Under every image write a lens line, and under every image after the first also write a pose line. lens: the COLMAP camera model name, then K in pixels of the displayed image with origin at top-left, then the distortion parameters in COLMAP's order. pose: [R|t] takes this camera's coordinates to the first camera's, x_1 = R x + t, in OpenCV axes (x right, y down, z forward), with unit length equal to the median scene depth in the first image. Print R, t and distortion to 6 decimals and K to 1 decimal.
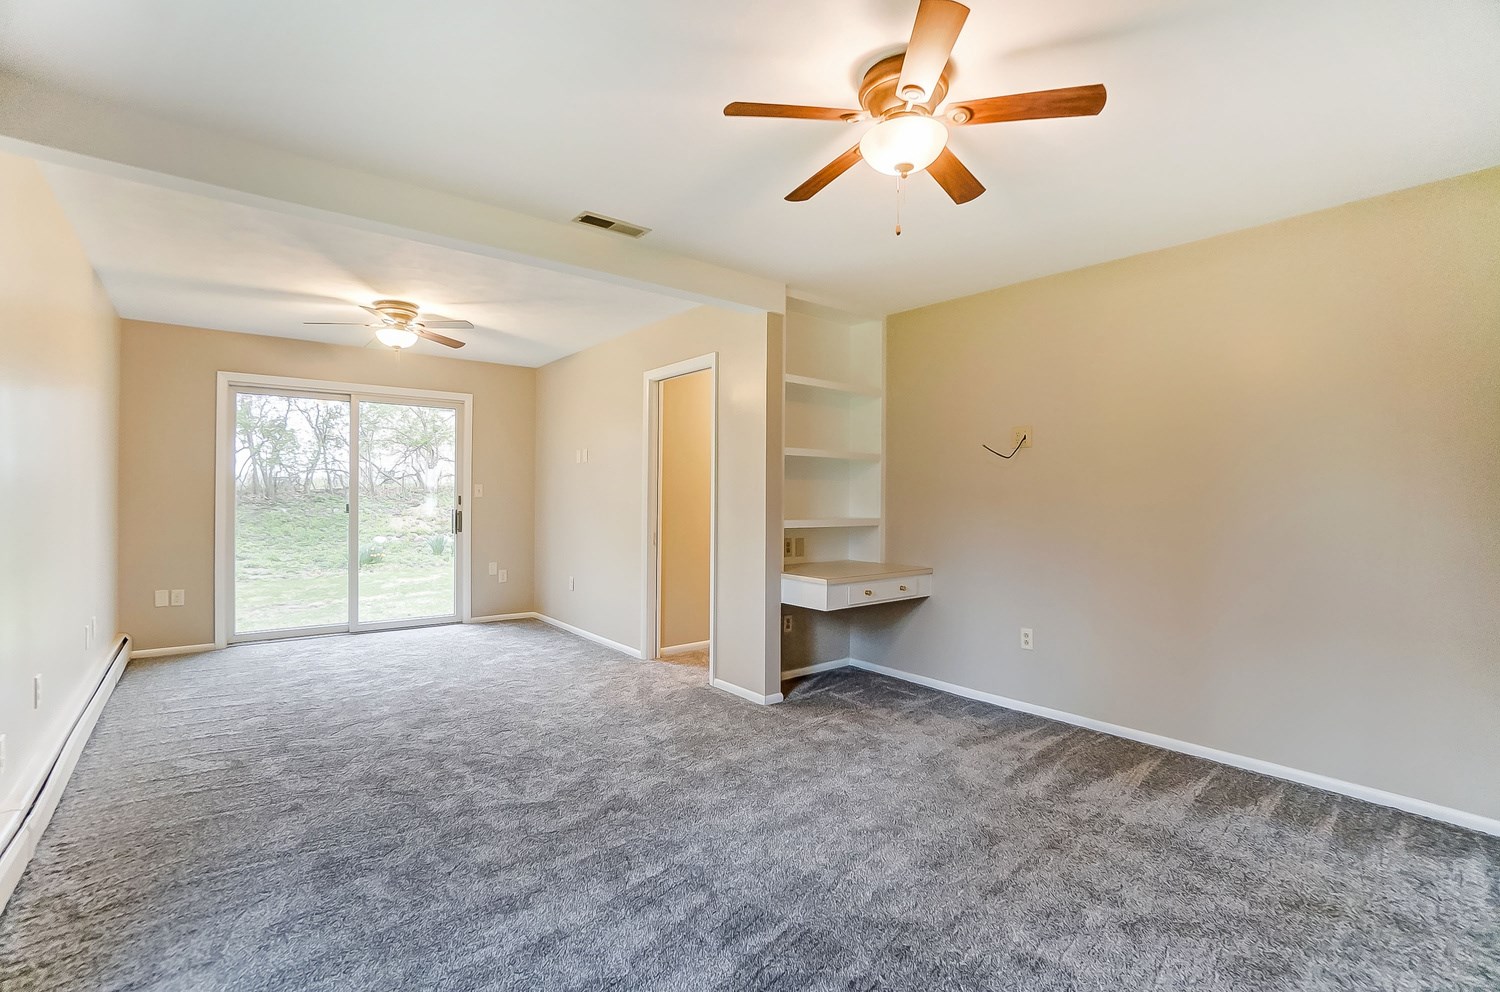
lens RADIAL K [[674.5, 0, 750.0], [0, 674.5, 496.0], [0, 0, 1]] dist [-0.041522, -0.000066]
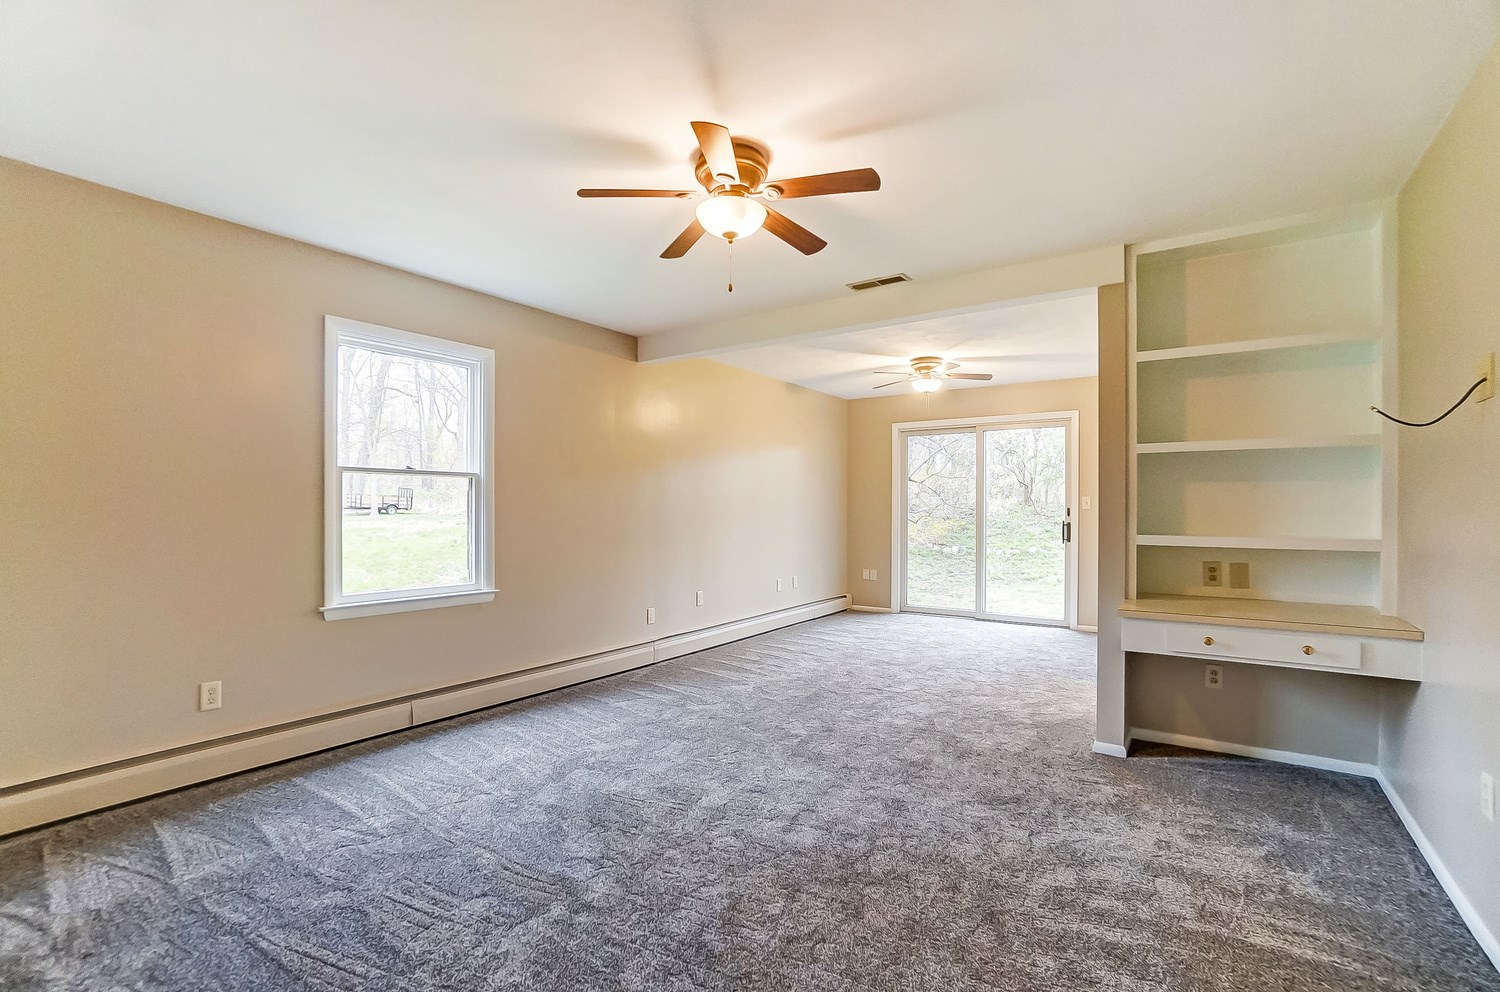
lens RADIAL K [[670.1, 0, 750.0], [0, 670.1, 496.0], [0, 0, 1]] dist [-0.002891, -0.000252]
pose [[0.295123, -0.022109, -0.955204, 0.615692], [0.001206, 0.999740, -0.022767, 0.007153], [0.955459, 0.005567, 0.295073, 0.294164]]
